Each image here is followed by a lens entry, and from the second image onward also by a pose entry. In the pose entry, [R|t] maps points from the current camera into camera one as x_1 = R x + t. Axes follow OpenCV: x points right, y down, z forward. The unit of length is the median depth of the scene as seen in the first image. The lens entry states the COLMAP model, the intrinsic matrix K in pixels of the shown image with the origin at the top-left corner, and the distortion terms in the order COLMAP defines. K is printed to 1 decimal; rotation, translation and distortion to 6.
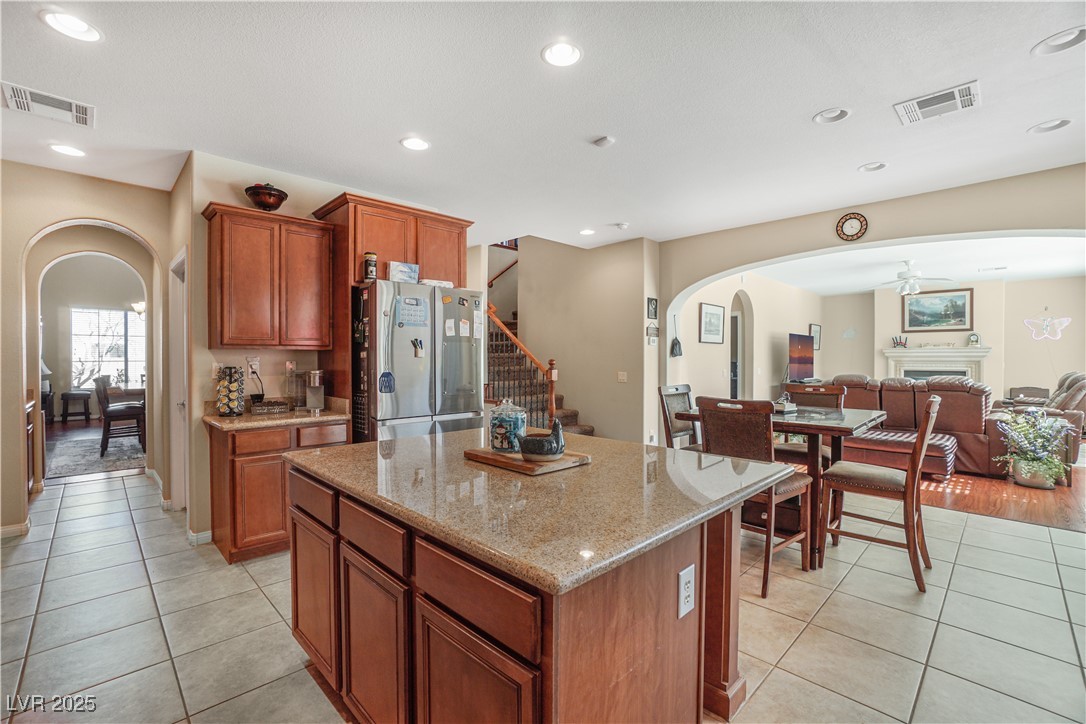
lens RADIAL K [[478.0, 0, 543.4], [0, 478.0, 343.6], [0, 0, 1]] dist [0.000341, 0.000059]
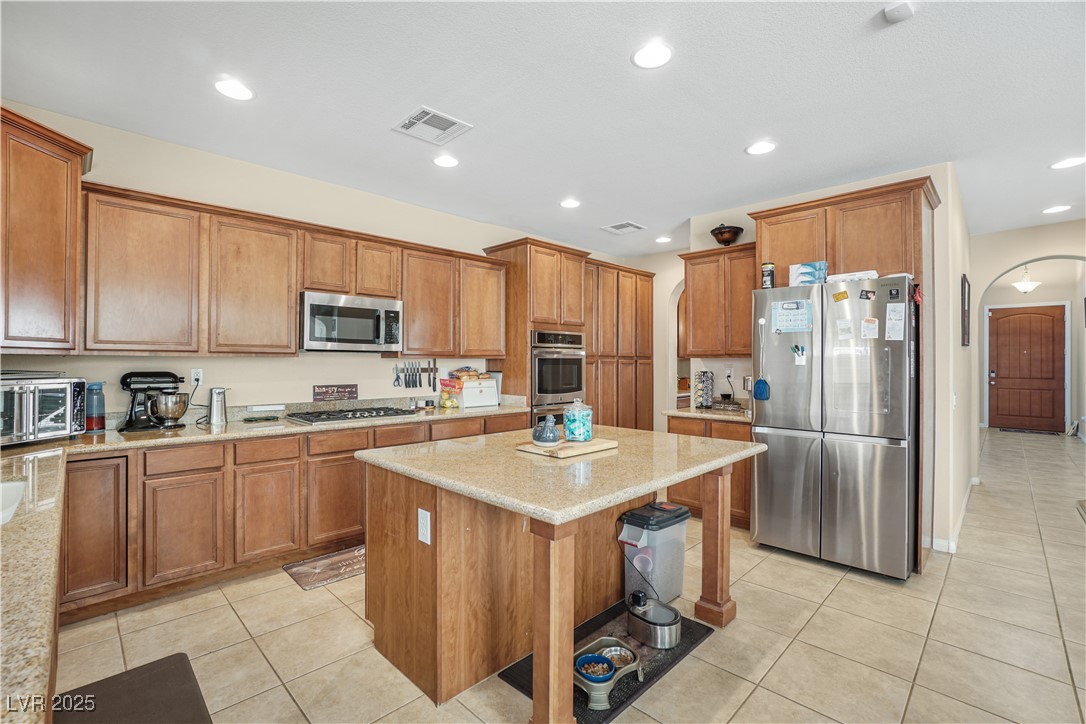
lens RADIAL K [[487.3, 0, 539.5], [0, 487.3, 358.8], [0, 0, 1]] dist [-0.051133, 0.021110]
pose [[0.015576, -0.005409, -0.999864, 0.498383], [0.024341, 0.999691, -0.005028, 0.006425], [0.999582, -0.024259, 0.015703, 0.369982]]
